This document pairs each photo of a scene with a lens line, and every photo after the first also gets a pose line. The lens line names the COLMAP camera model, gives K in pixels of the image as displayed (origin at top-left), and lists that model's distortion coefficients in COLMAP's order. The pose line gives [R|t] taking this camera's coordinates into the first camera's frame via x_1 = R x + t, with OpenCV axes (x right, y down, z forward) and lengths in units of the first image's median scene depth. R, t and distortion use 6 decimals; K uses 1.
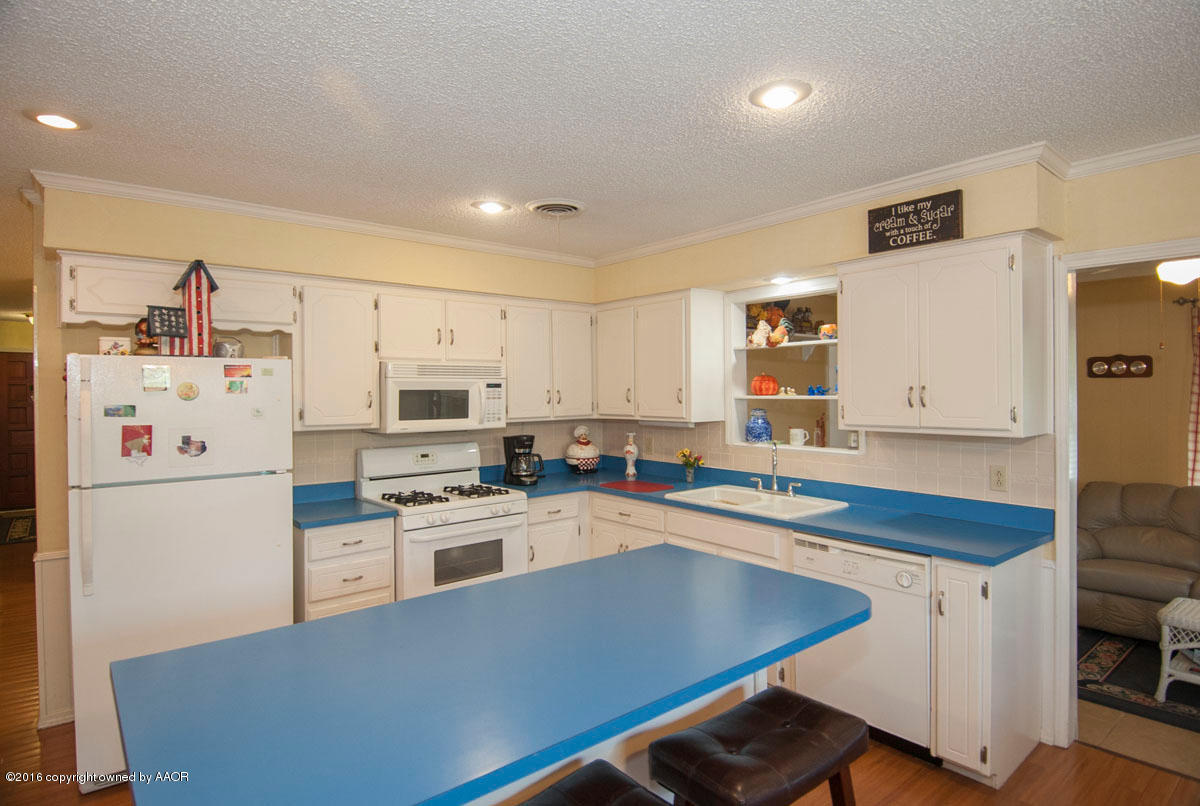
lens RADIAL K [[648.7, 0, 602.0], [0, 648.7, 397.5], [0, 0, 1]] dist [0.033662, -0.014854]
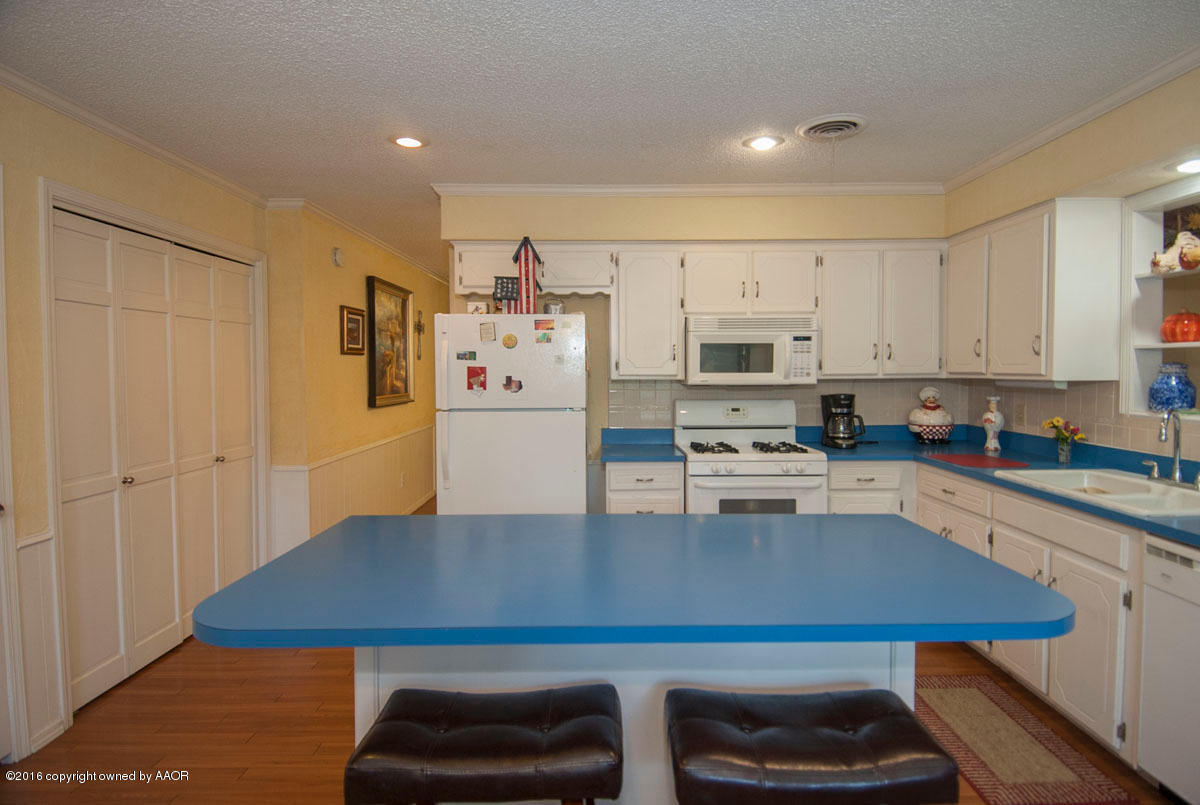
lens RADIAL K [[648.7, 0, 600.9], [0, 648.7, 404.4], [0, 0, 1]] dist [0.033662, -0.014854]
pose [[0.779260, 0.041895, -0.625299, 0.218080], [-0.009349, 0.998429, 0.055243, 0.029914], [0.626631, -0.037203, 0.778428, 0.087643]]
